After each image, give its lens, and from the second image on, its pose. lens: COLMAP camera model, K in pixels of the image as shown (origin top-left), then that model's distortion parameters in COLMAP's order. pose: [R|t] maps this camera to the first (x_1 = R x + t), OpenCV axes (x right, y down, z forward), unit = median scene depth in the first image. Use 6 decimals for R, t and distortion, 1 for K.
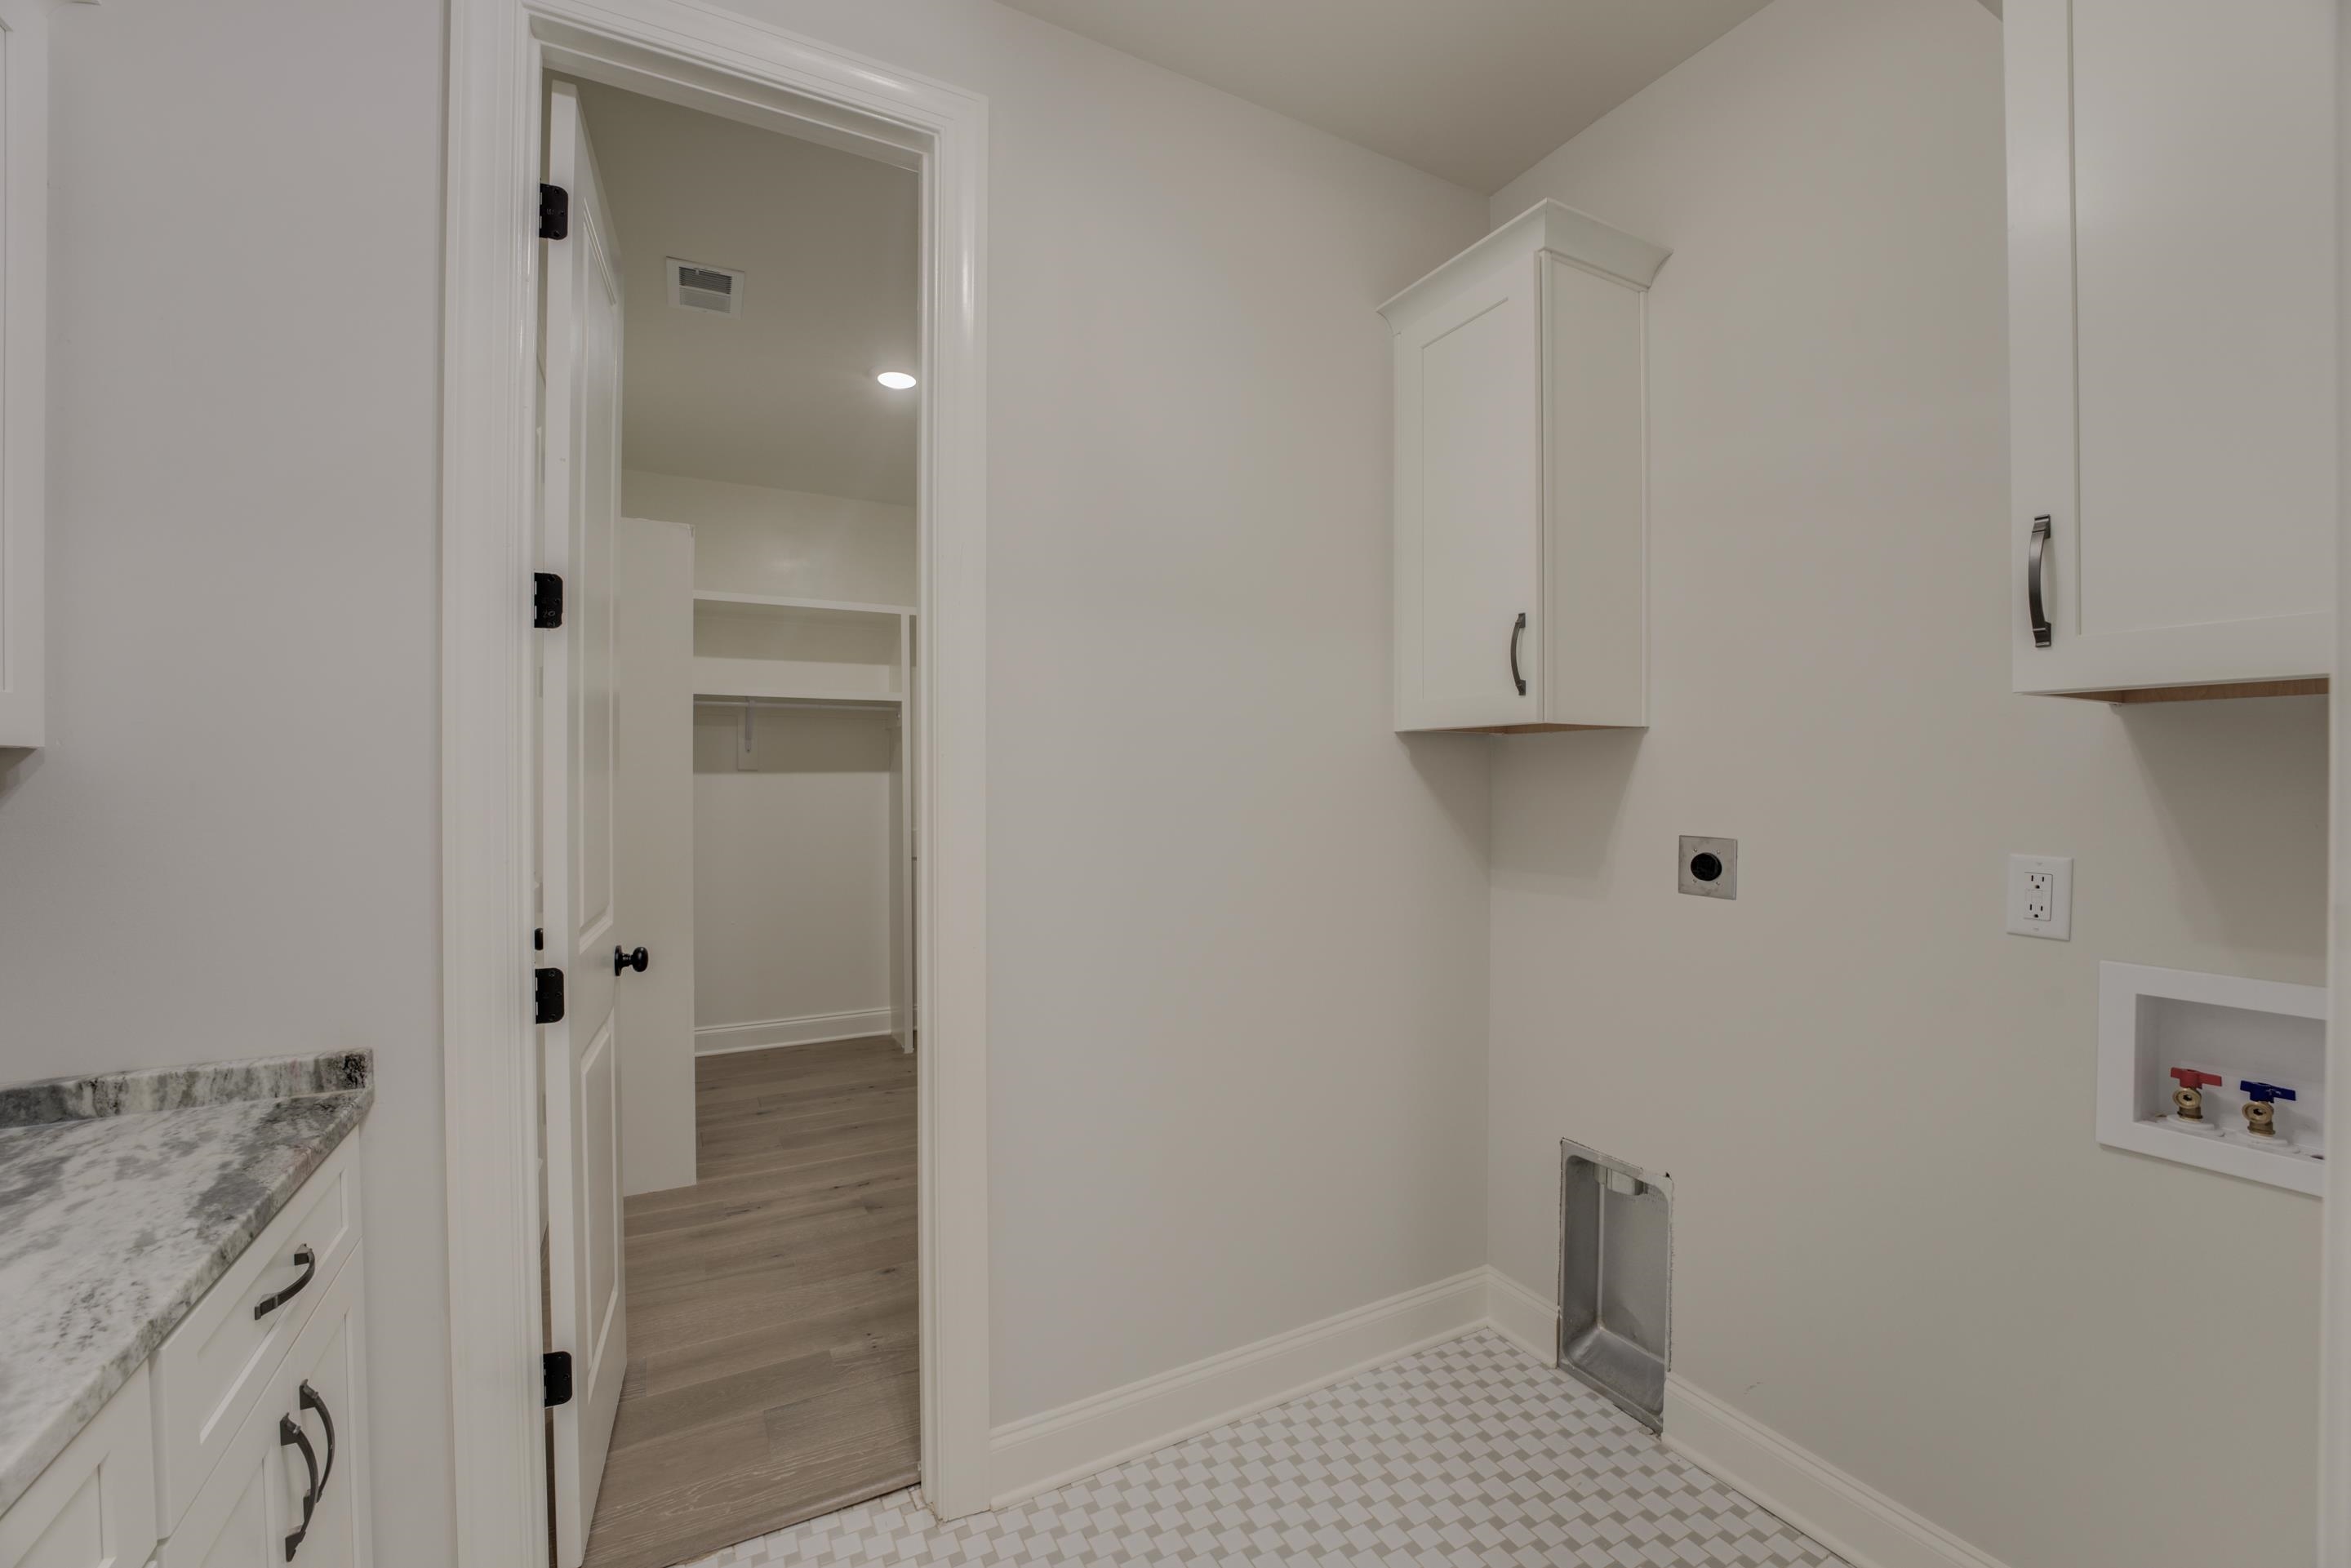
lens RADIAL K [[949.7, 0, 1173.8], [0, 949.7, 791.9], [0, 0, 1]] dist [-0.025965, 0.001710]
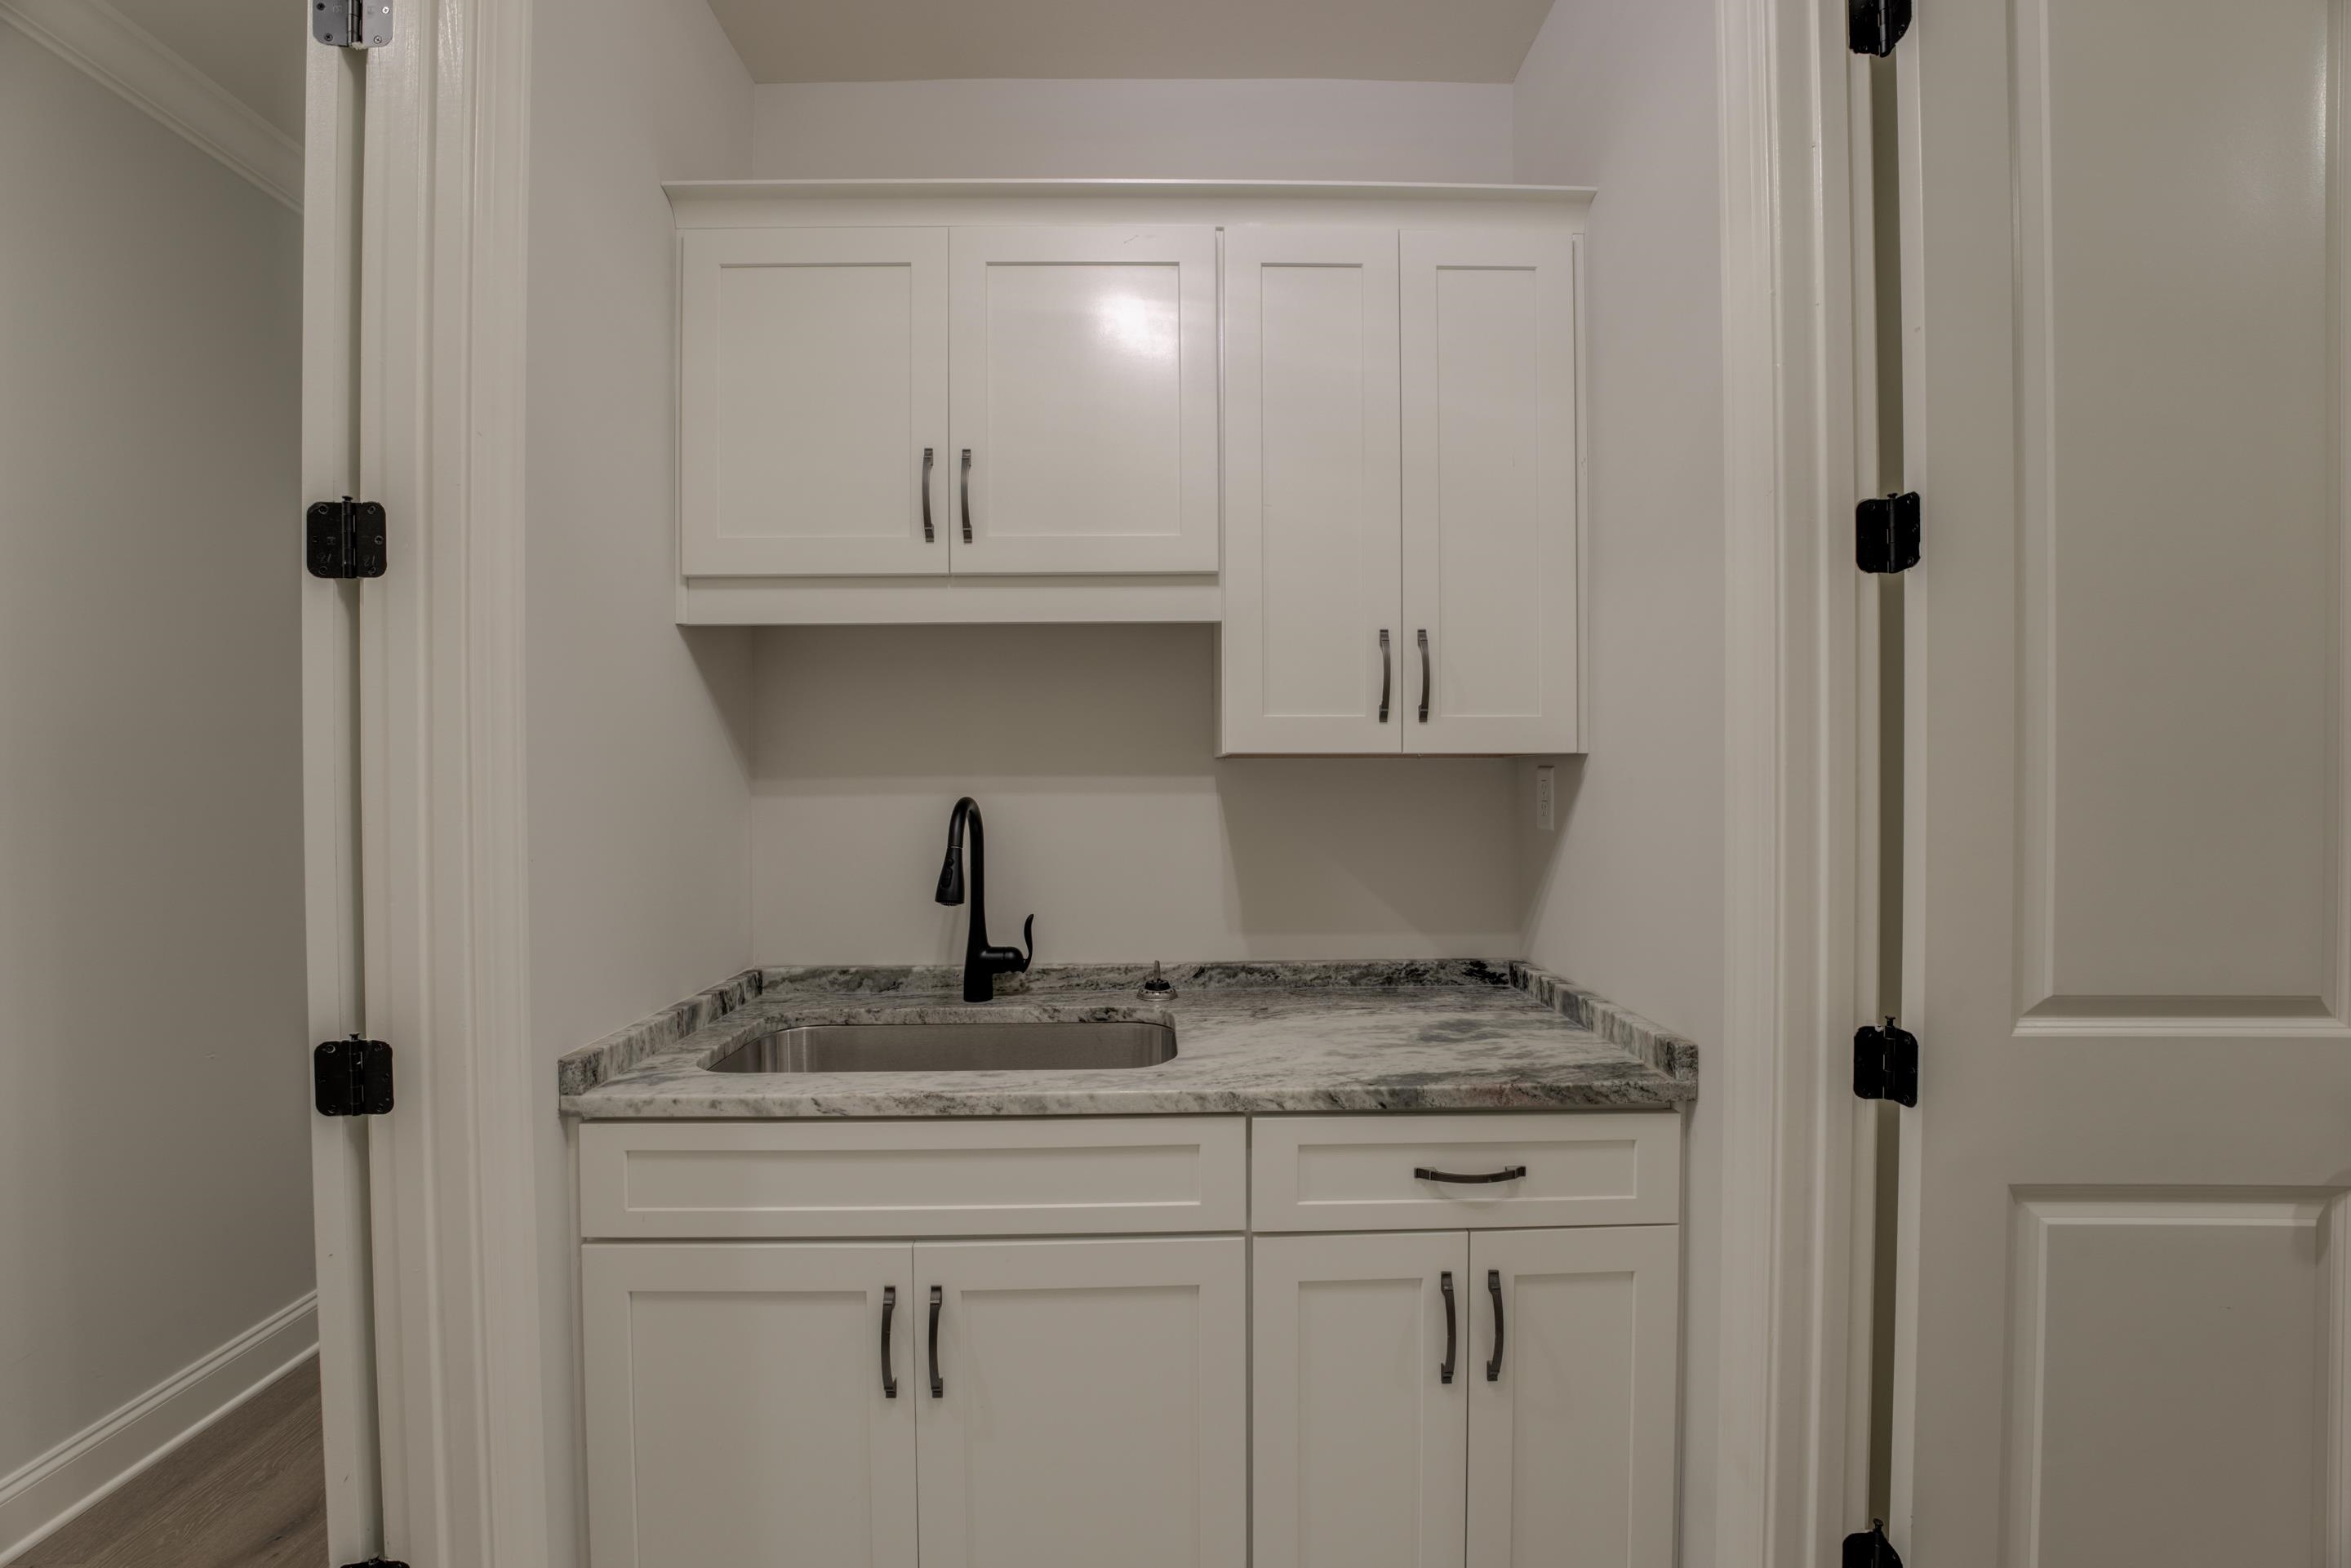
lens RADIAL K [[949.7, 0, 1176.1], [0, 949.7, 778.9], [0, 0, 1]] dist [-0.025965, 0.001710]
pose [[-0.450762, 0.001920, -0.892642, 0.179266], [-0.008123, 0.999947, 0.006253, -0.007417], [0.892607, 0.010069, -0.450723, 0.591659]]
